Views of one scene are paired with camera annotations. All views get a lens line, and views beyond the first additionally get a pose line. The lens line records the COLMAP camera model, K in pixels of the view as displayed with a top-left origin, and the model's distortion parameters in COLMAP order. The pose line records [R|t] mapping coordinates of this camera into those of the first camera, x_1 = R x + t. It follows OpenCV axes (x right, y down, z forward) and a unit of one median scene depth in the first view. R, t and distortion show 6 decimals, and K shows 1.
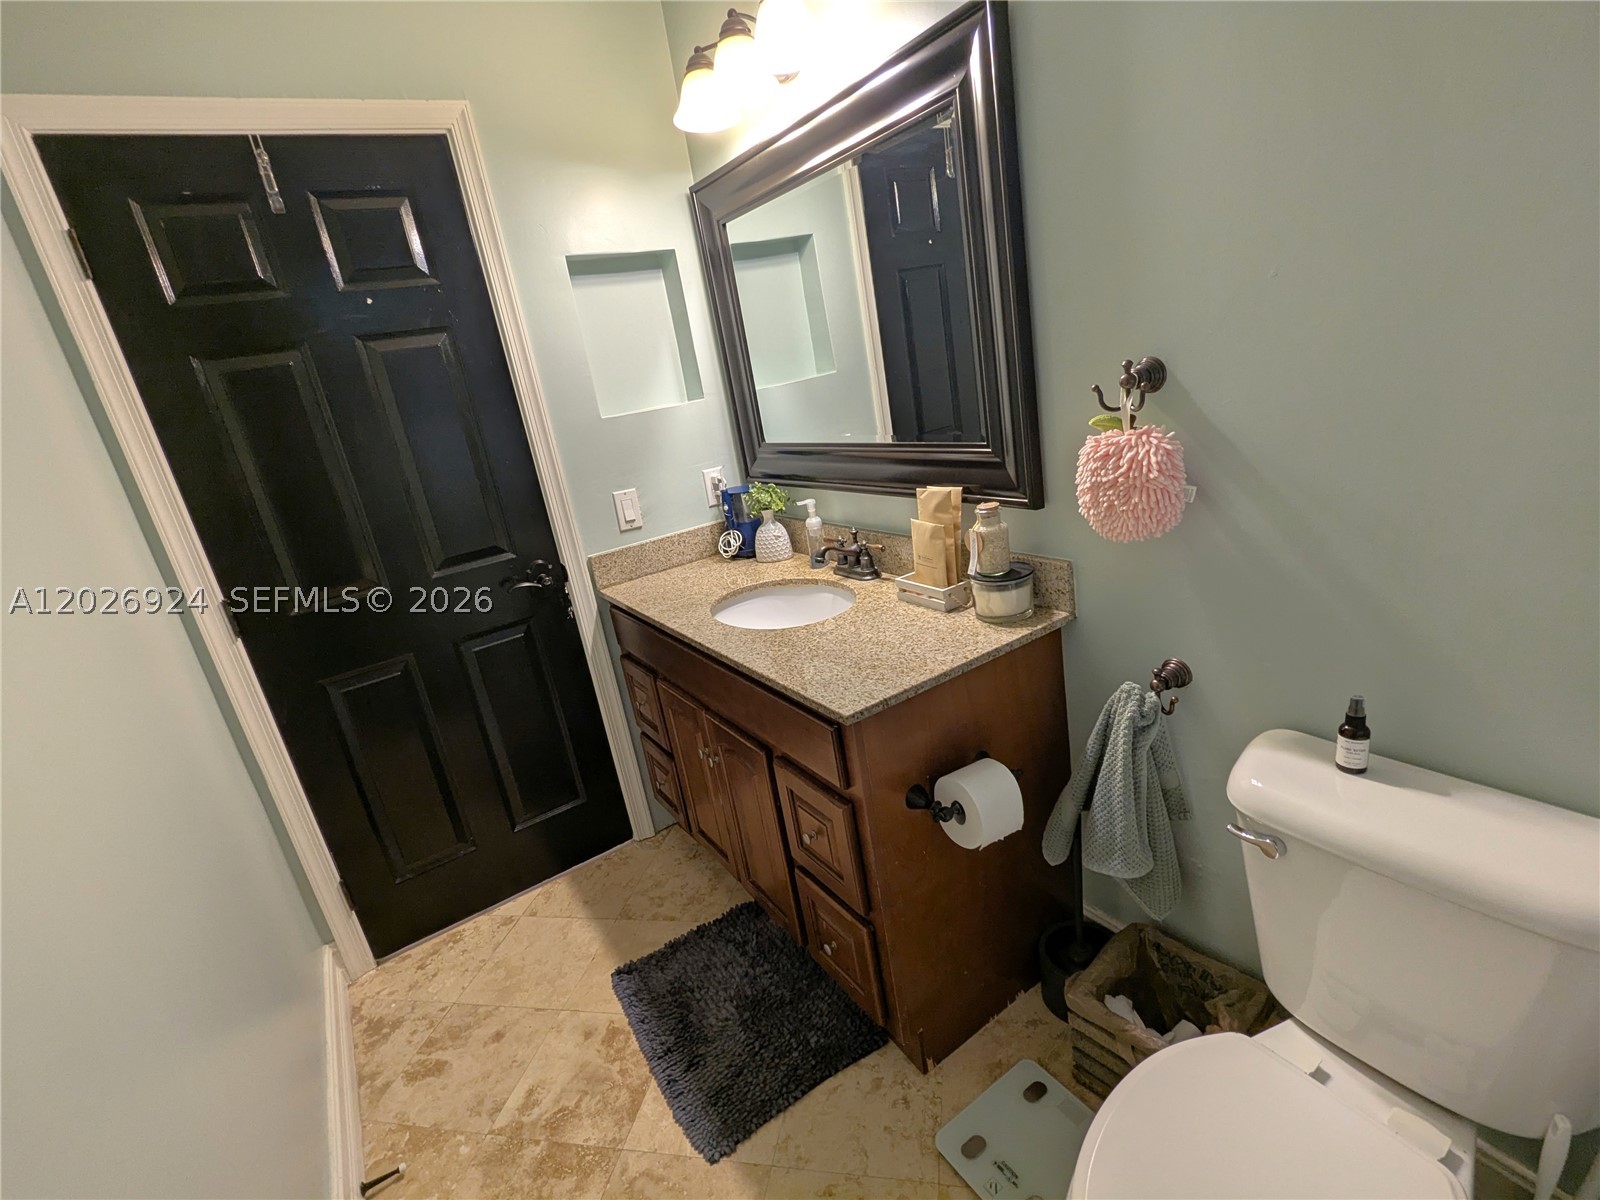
lens RADIAL K [[758.5, 0, 805.0], [0, 758.5, 599.9], [0, 0, 1]] dist [-0.002007, -0.000050]
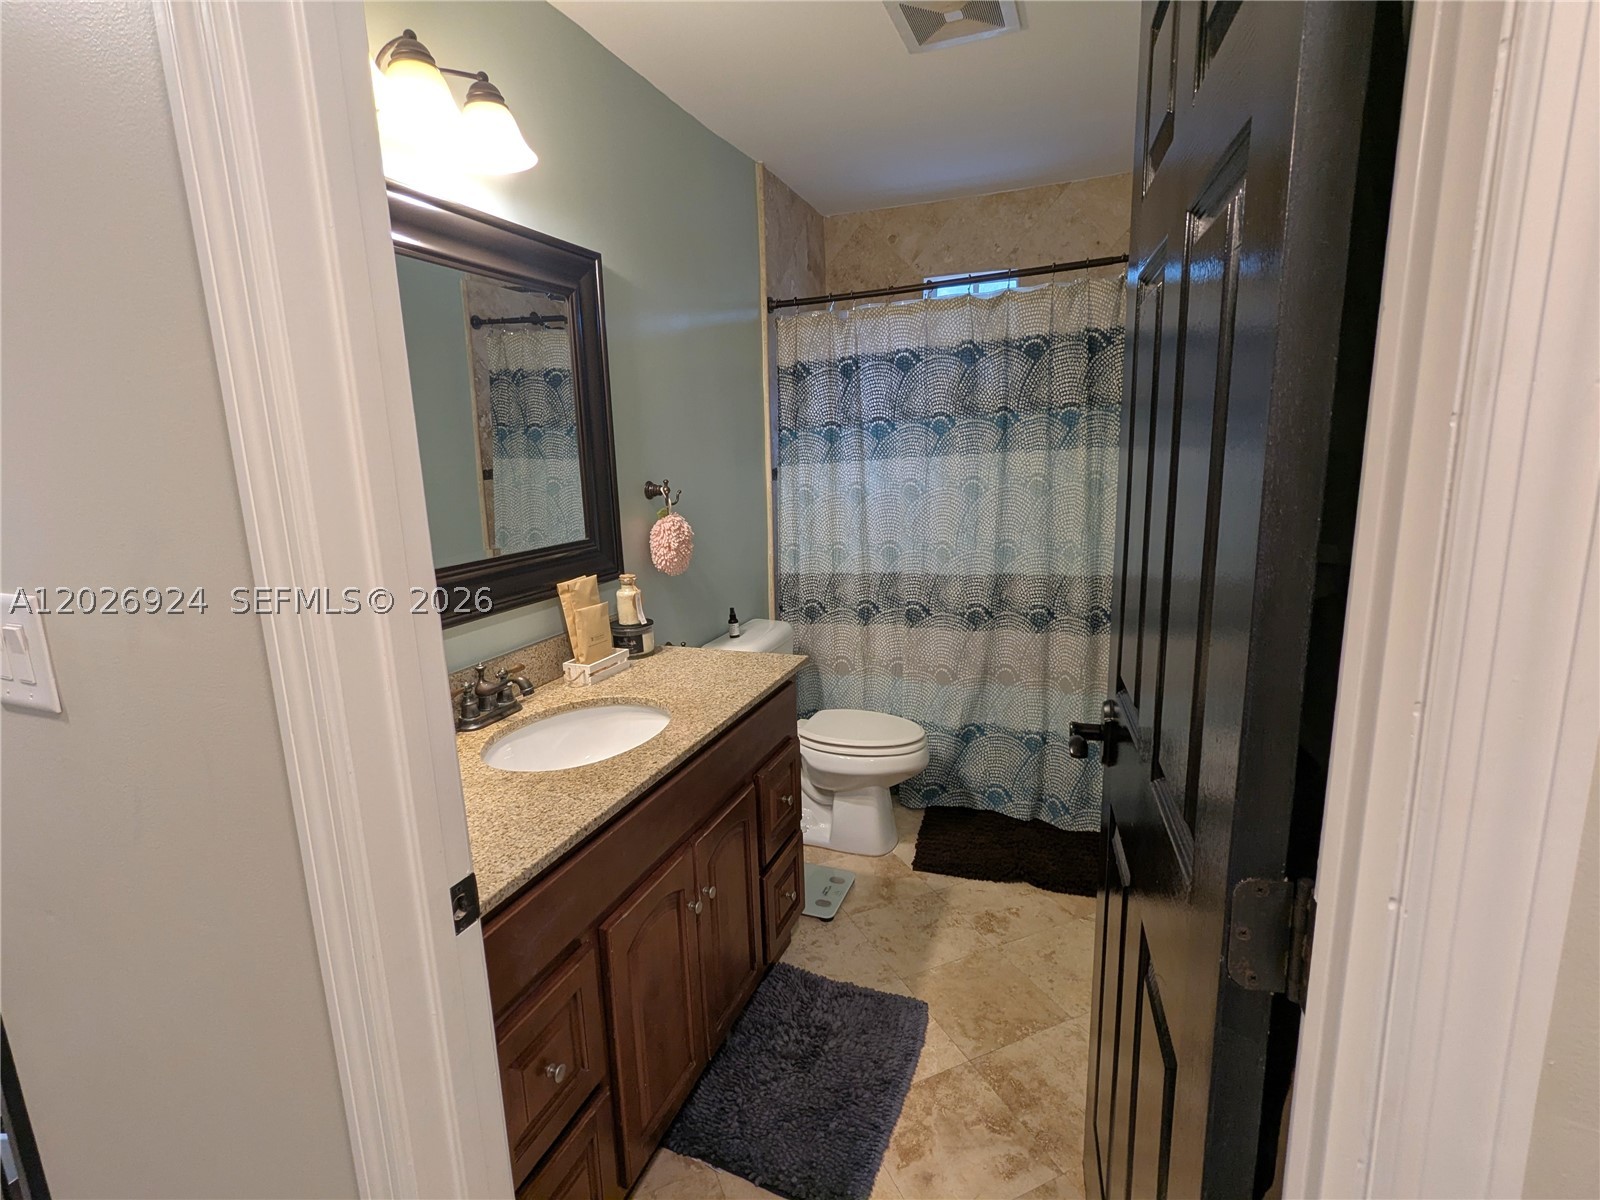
lens RADIAL K [[758.5, 0, 801.7], [0, 758.5, 593.5], [0, 0, 1]] dist [-0.002007, -0.000050]
pose [[-0.572368, 0.020743, 0.819735, -0.998259], [0.364454, 0.901949, 0.231650, -0.276956], [-0.734553, 0.431345, -0.523806, 1.391257]]
